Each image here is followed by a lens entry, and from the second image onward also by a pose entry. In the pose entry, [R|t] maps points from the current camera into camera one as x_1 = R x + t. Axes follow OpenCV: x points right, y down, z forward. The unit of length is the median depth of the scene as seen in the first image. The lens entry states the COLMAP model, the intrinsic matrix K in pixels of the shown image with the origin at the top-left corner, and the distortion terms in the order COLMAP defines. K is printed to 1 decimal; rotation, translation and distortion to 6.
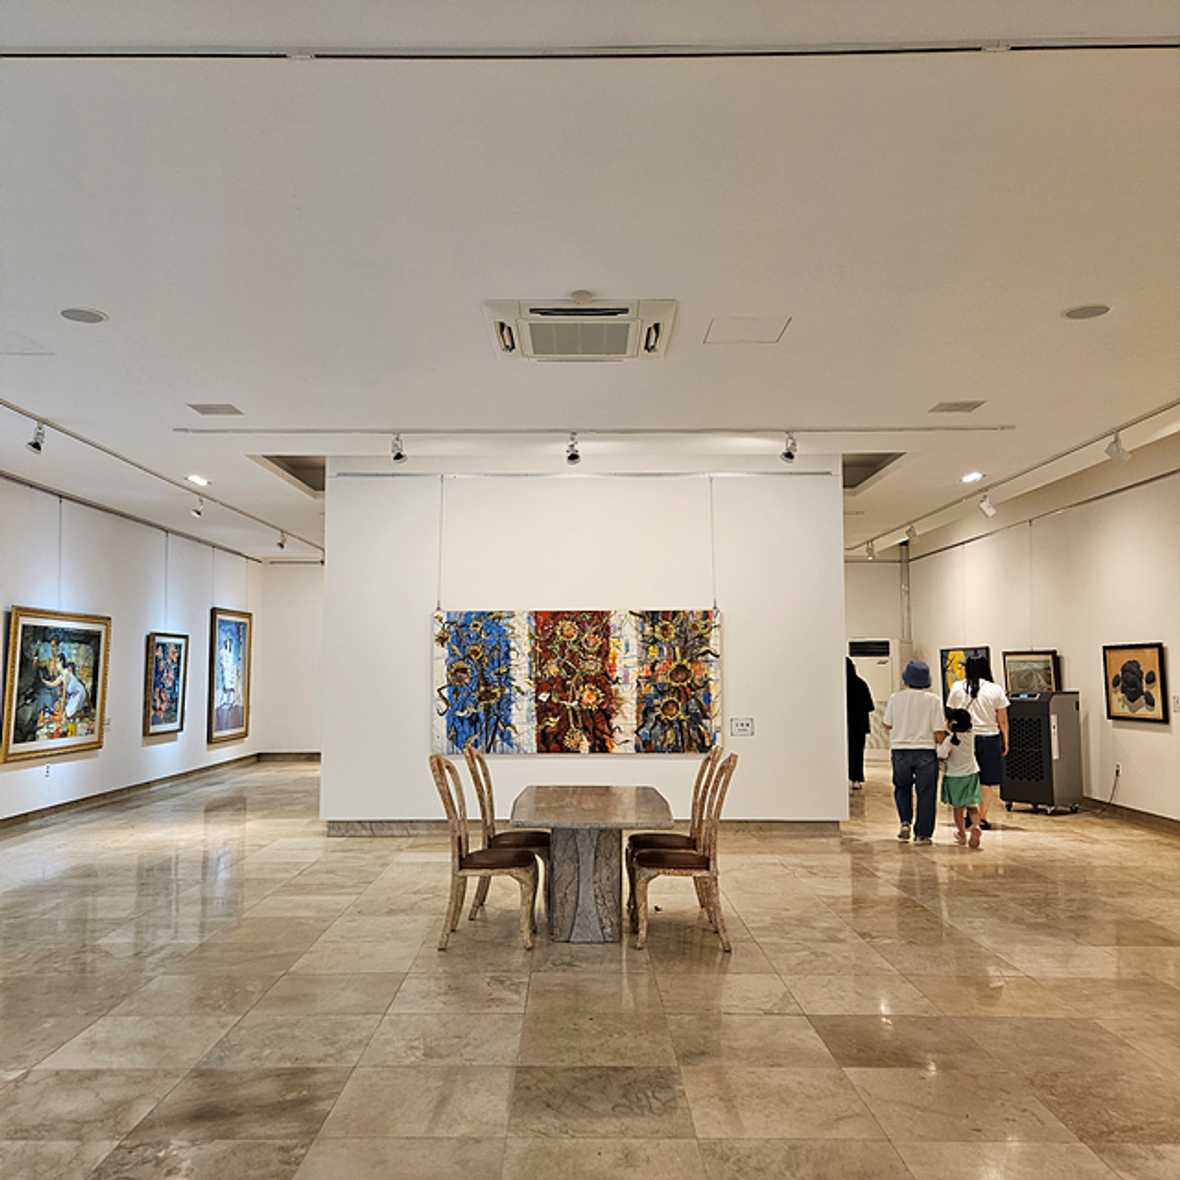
lens RADIAL K [[979.8, 0, 590.0], [0, 979.8, 590.0], [0, 0, 1]] dist [0.000805, -0.016012]
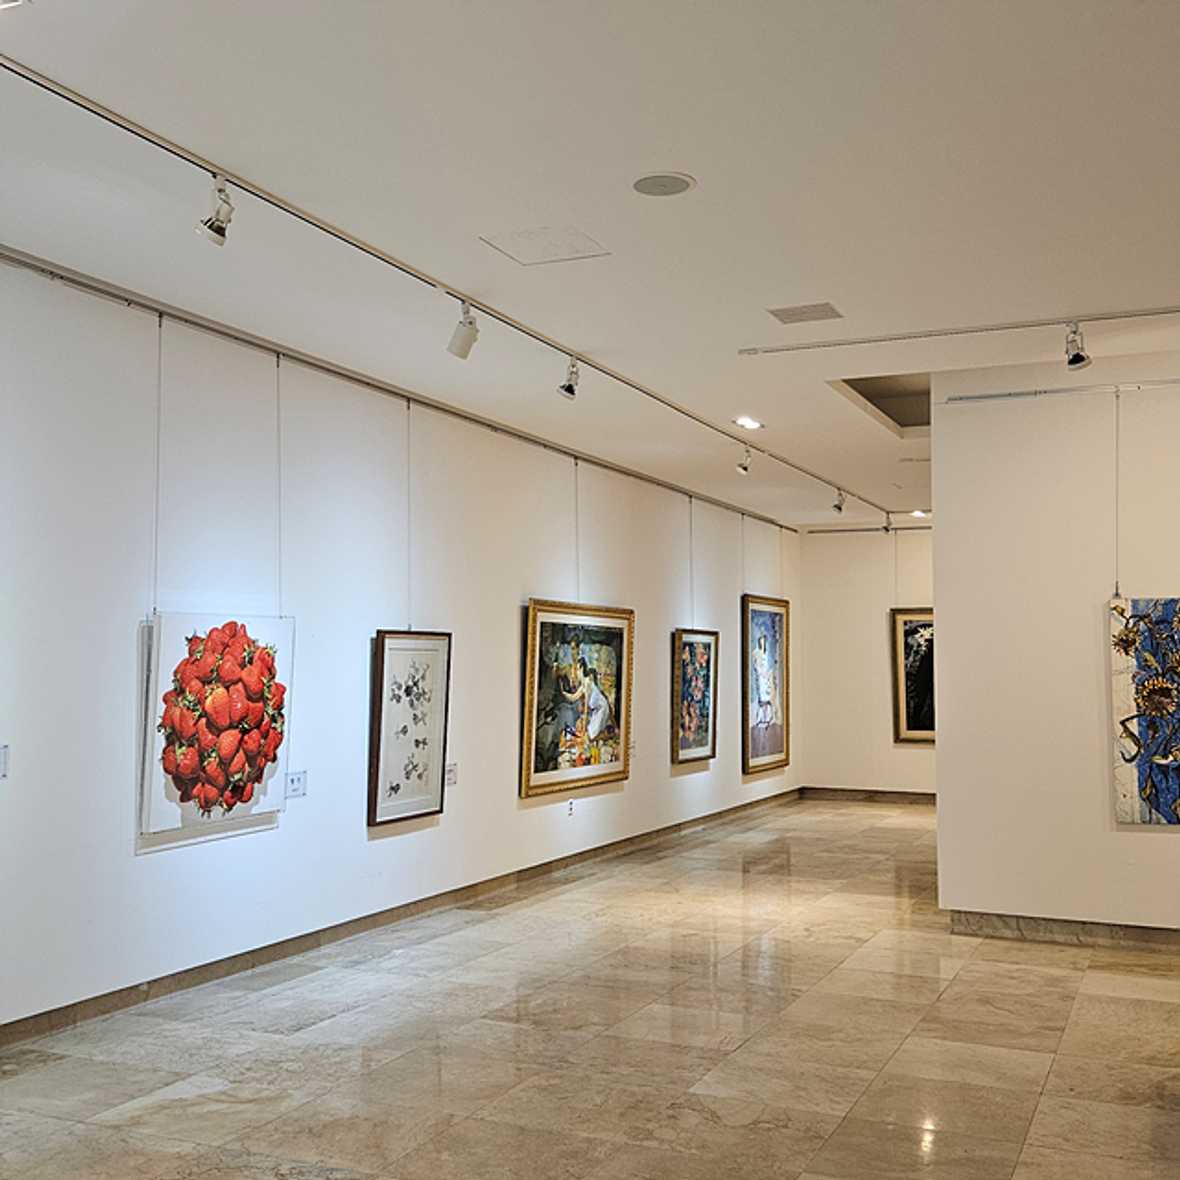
lens RADIAL K [[1275.4, 0, 589.8], [0, 1275.4, 561.6], [0, 0, 1]] dist [0.006041, -0.021624]
pose [[0.901252, -0.024939, -0.432576, -0.090163], [0.024621, 0.999677, -0.006336, -0.005340], [0.432594, -0.004940, 0.901575, 0.082630]]
